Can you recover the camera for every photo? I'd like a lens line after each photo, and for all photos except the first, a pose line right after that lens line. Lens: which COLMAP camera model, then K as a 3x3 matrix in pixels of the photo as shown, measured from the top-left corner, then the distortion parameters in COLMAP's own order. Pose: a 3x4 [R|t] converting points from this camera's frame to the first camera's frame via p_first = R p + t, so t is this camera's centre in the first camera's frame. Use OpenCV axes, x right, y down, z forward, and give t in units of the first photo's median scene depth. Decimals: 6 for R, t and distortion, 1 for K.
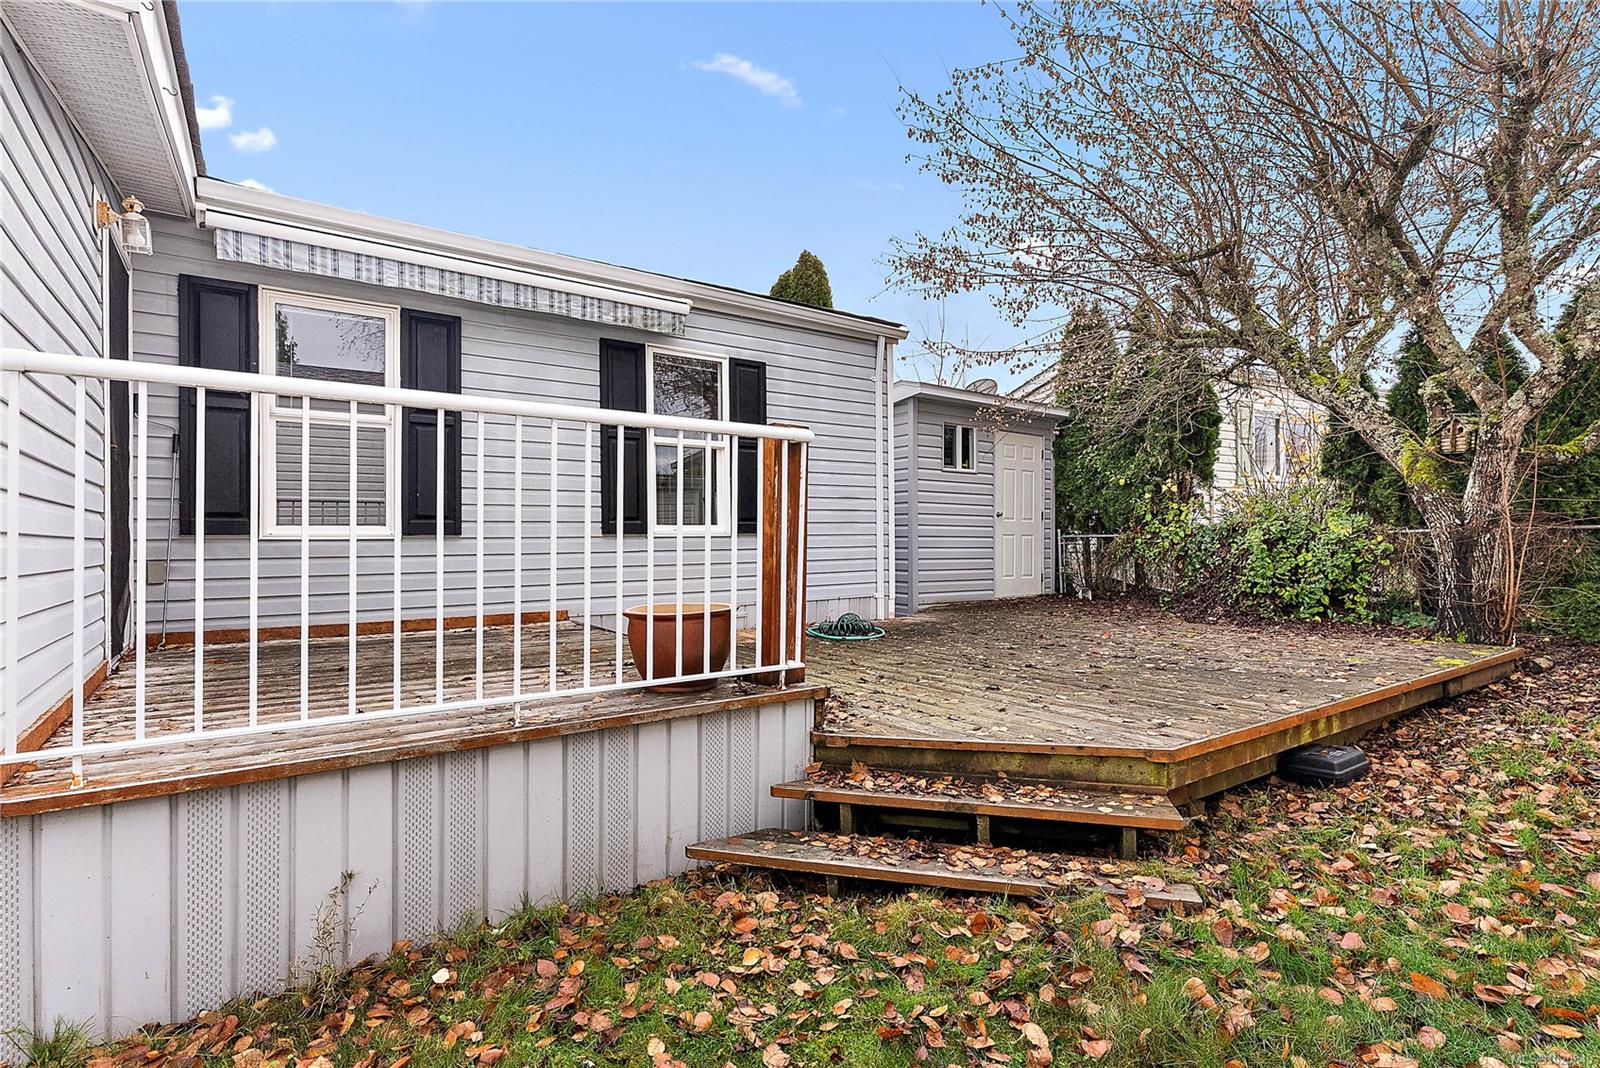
lens RADIAL K [[784.2, 0, 800.0], [0, 784.2, 534.0], [0, 0, 1]] dist [-0.001352, -0.000101]
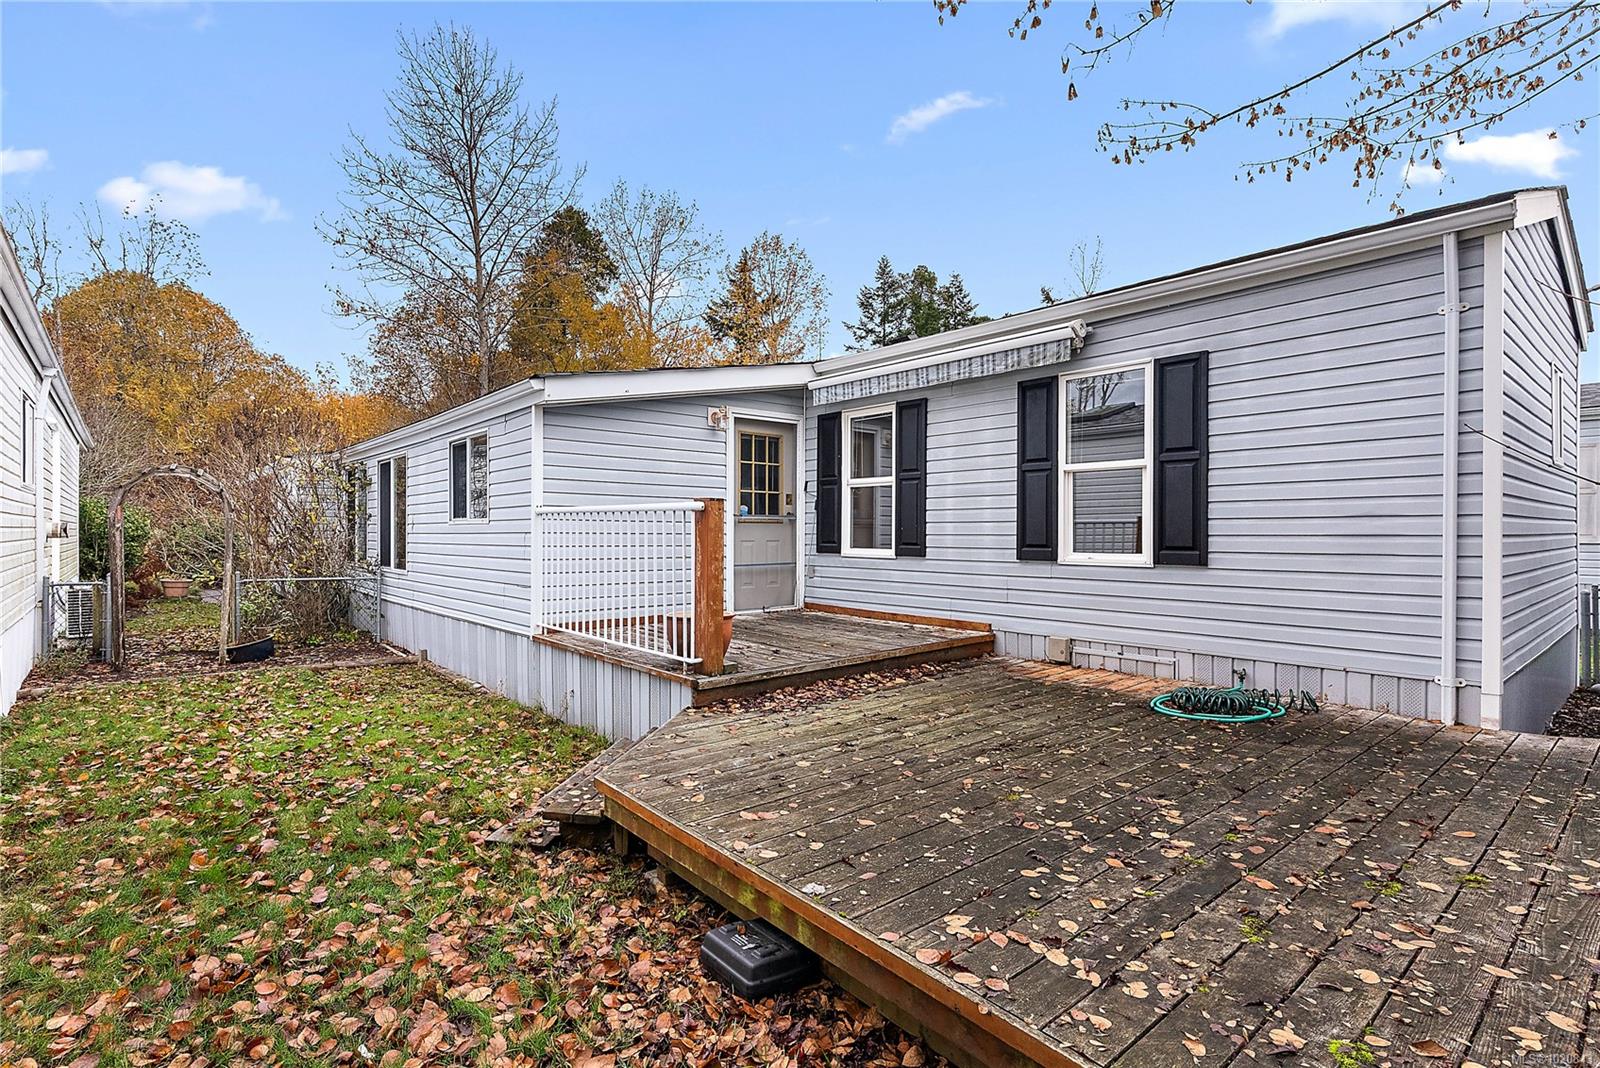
lens RADIAL K [[784.2, 0, 800.0], [0, 784.2, 534.0], [0, 0, 1]] dist [-0.001352, -0.000101]
pose [[0.102514, 0.001984, -0.994730, 1.459578], [-0.001811, 0.999997, 0.001808, -0.070471], [0.994730, 0.001616, 0.102518, 1.055890]]
